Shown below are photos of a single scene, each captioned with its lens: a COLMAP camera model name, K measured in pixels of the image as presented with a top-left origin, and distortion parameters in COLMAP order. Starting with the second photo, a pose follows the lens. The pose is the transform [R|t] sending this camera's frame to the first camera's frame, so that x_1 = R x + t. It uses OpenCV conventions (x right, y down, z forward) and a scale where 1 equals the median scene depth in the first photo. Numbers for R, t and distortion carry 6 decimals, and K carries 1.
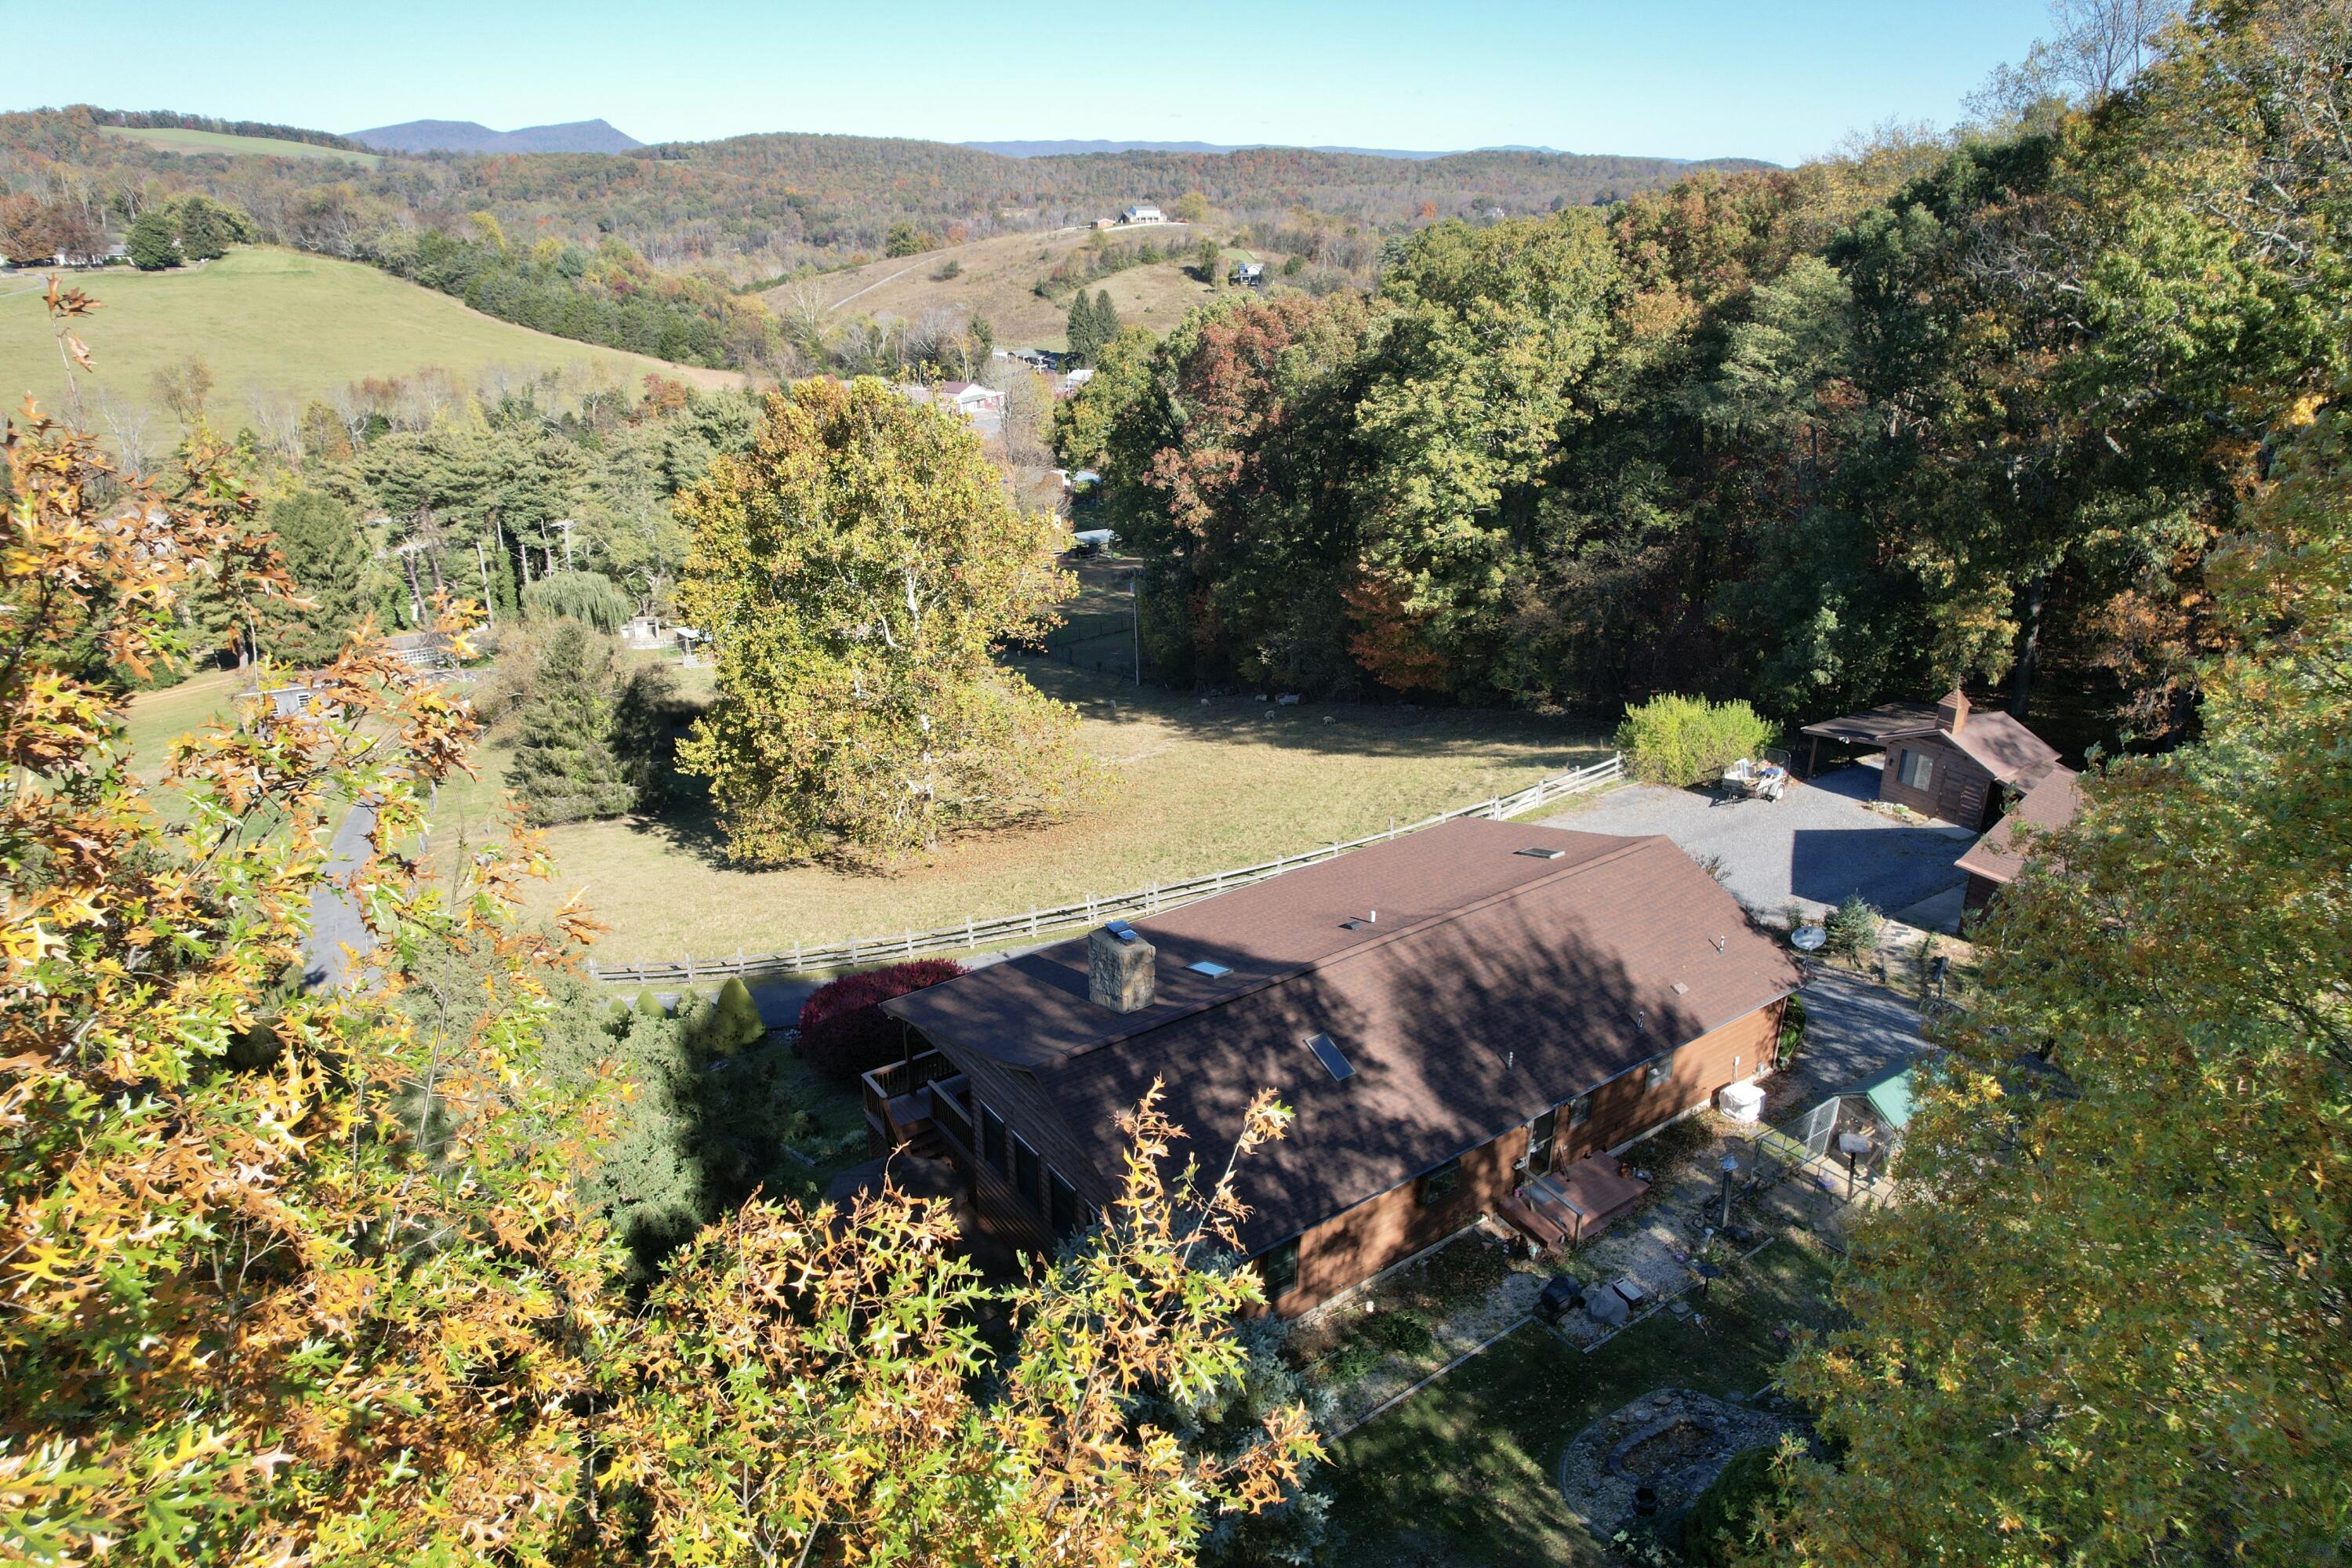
lens RADIAL K [[1504.0, 0, 1176.0], [0, 1504.0, 784.0], [0, 0, 1]] dist [-0.060472, -0.000130]
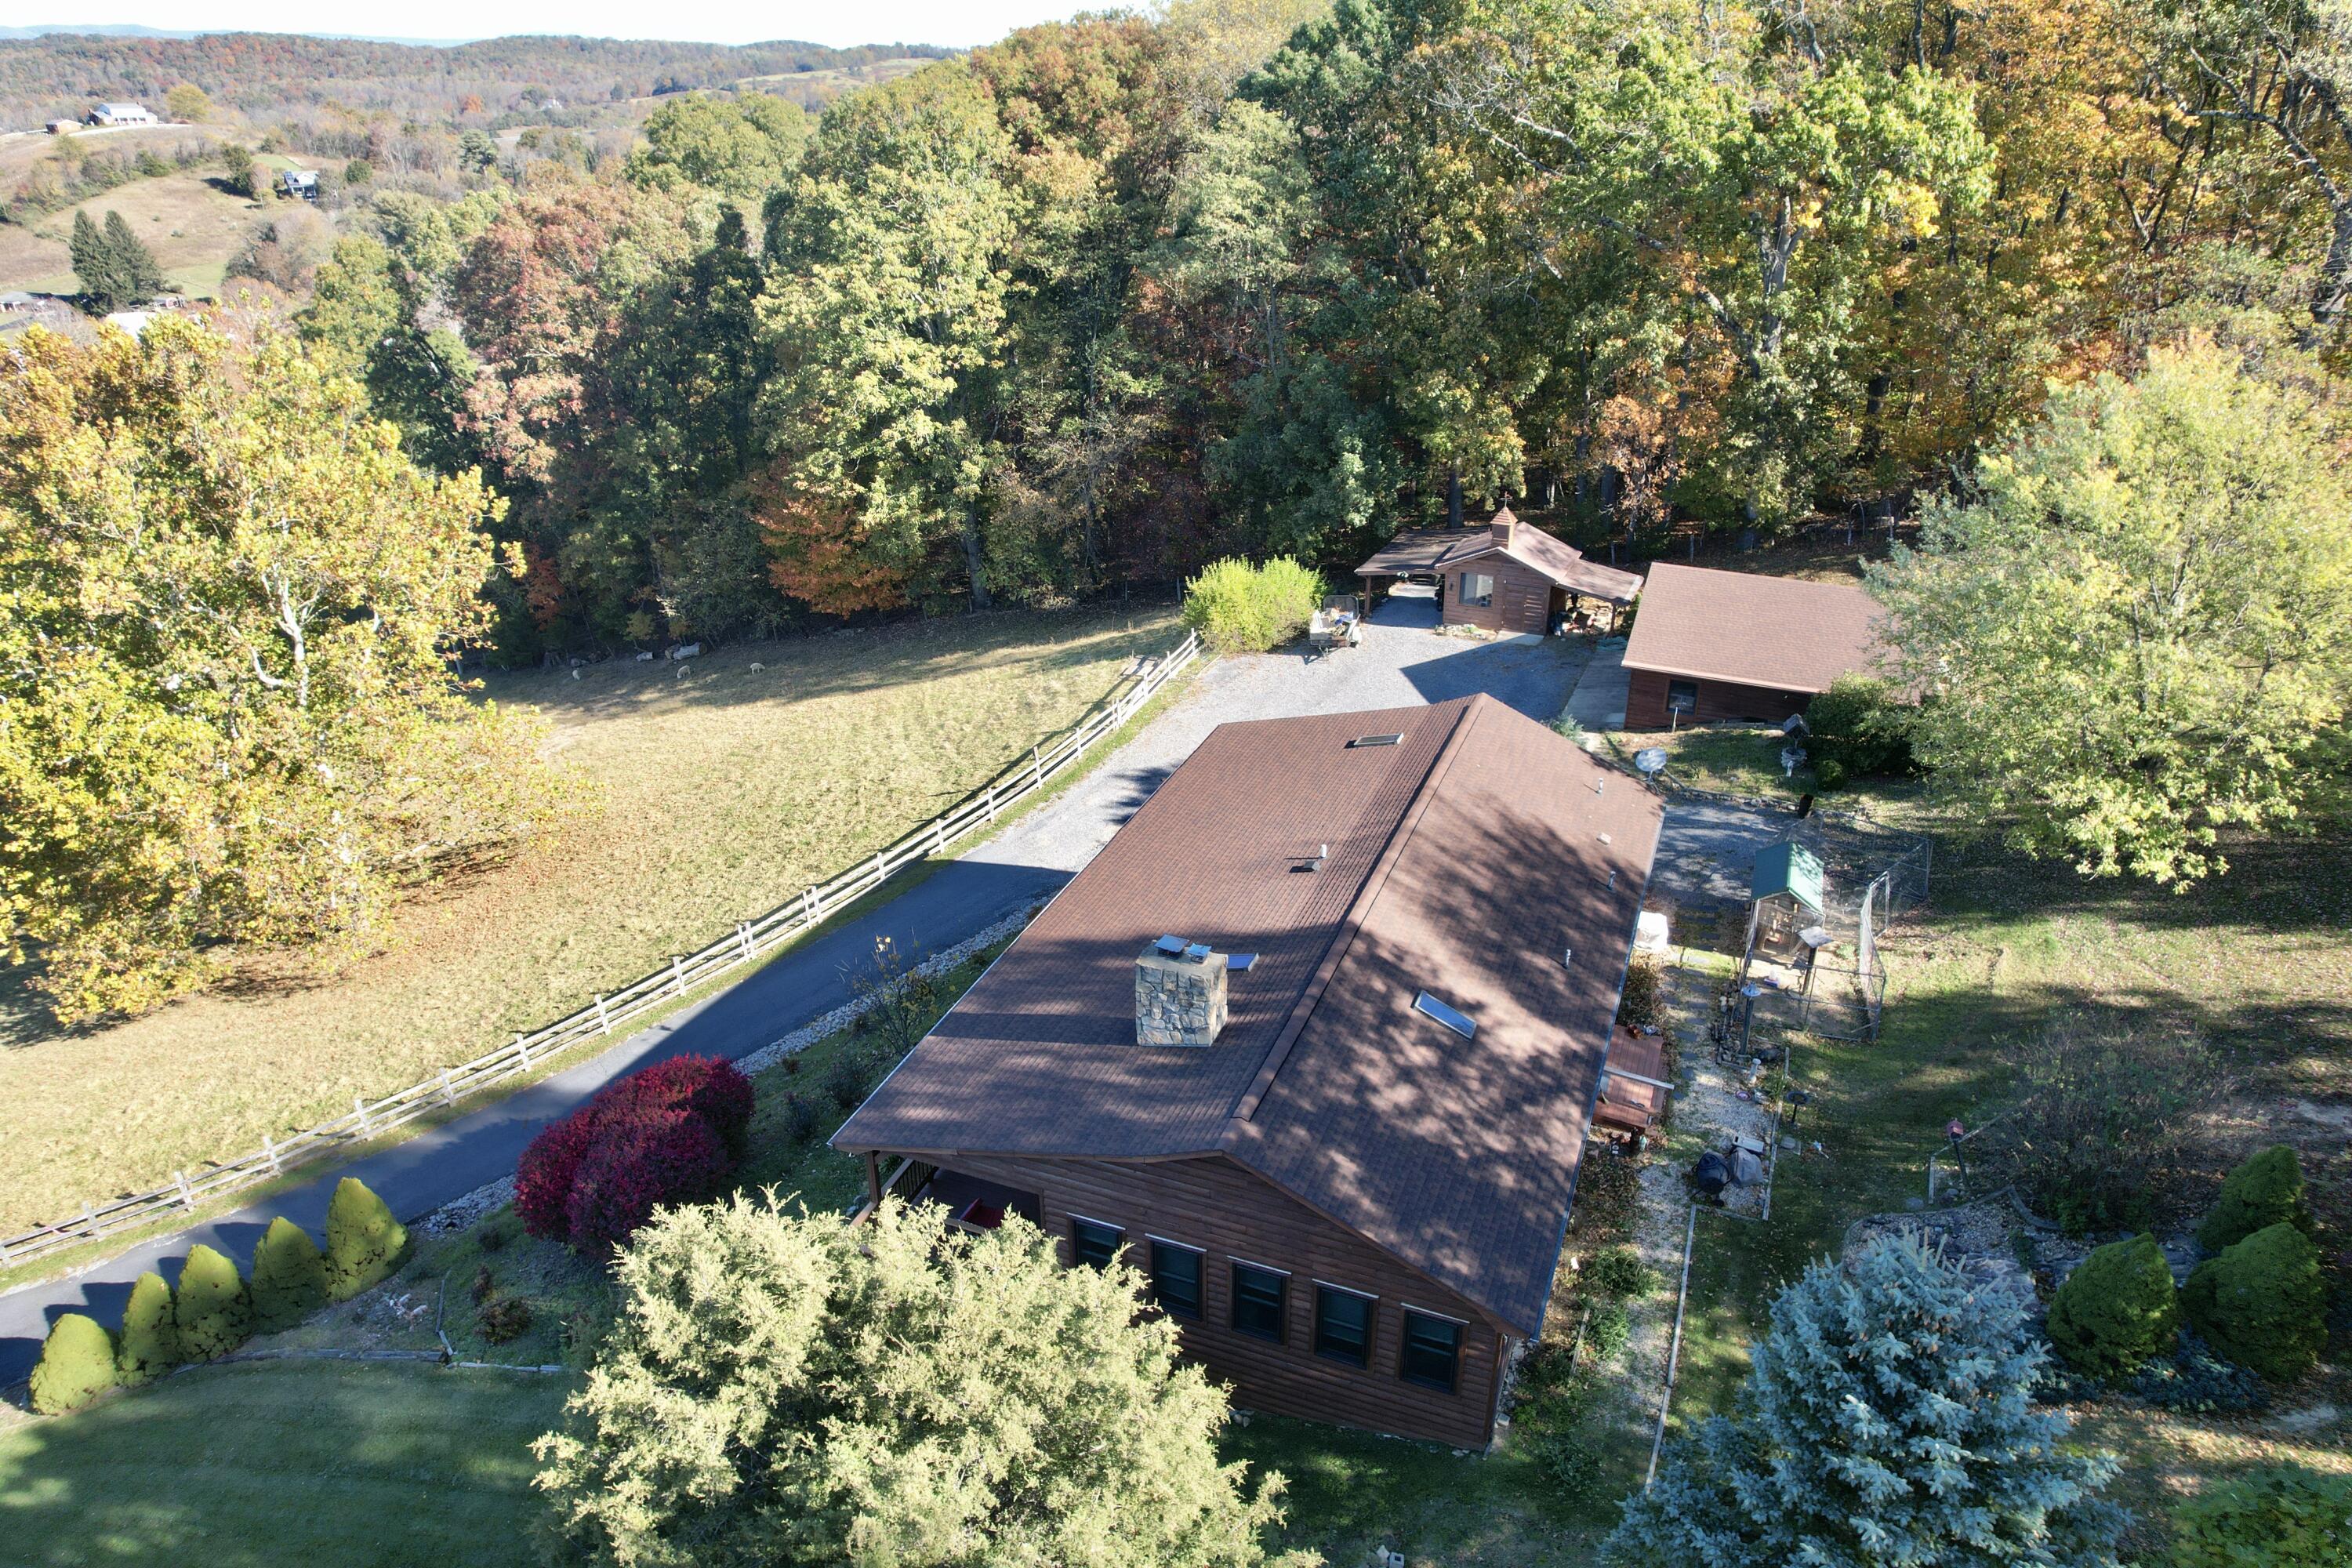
lens RADIAL K [[1507.1, 0, 1176.0], [0, 1507.1, 784.0], [0, 0, 1]] dist [-0.072049, 0.058872]
pose [[0.837189, -0.241099, 0.490903, -0.178812], [0.209090, 0.970498, 0.120060, -0.036038], [-0.505367, 0.002130, 0.862902, 0.138285]]
